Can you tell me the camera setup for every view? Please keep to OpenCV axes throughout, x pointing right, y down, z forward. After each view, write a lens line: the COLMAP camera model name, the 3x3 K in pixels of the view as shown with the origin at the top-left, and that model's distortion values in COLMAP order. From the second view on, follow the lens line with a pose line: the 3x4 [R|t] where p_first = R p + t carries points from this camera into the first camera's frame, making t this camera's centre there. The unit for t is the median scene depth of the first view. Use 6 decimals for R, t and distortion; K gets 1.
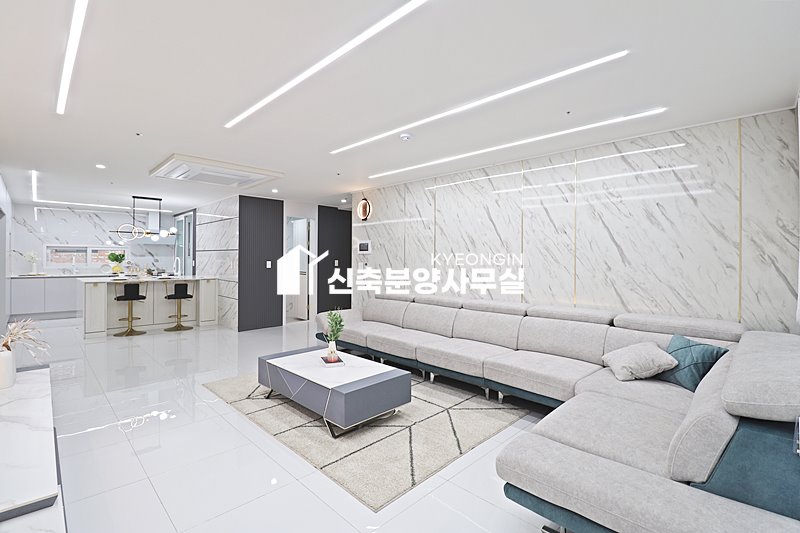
lens RADIAL K [[375.6, 0, 395.2], [0, 375.6, 263.5], [0, 0, 1]] dist [-0.009599, -0.007127]
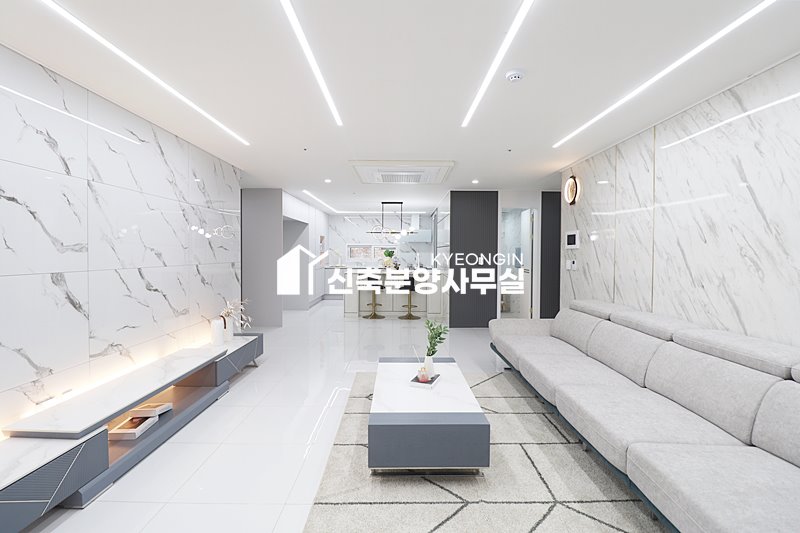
lens RADIAL K [[375.6, 0, 398.3], [0, 375.6, 262.6], [0, 0, 1]] dist [-0.009599, -0.007127]
pose [[0.706303, 0.016817, -0.707709, 0.212704], [-0.010778, 0.999857, 0.013003, -0.003624], [0.707827, -0.001556, 0.706384, 0.219576]]
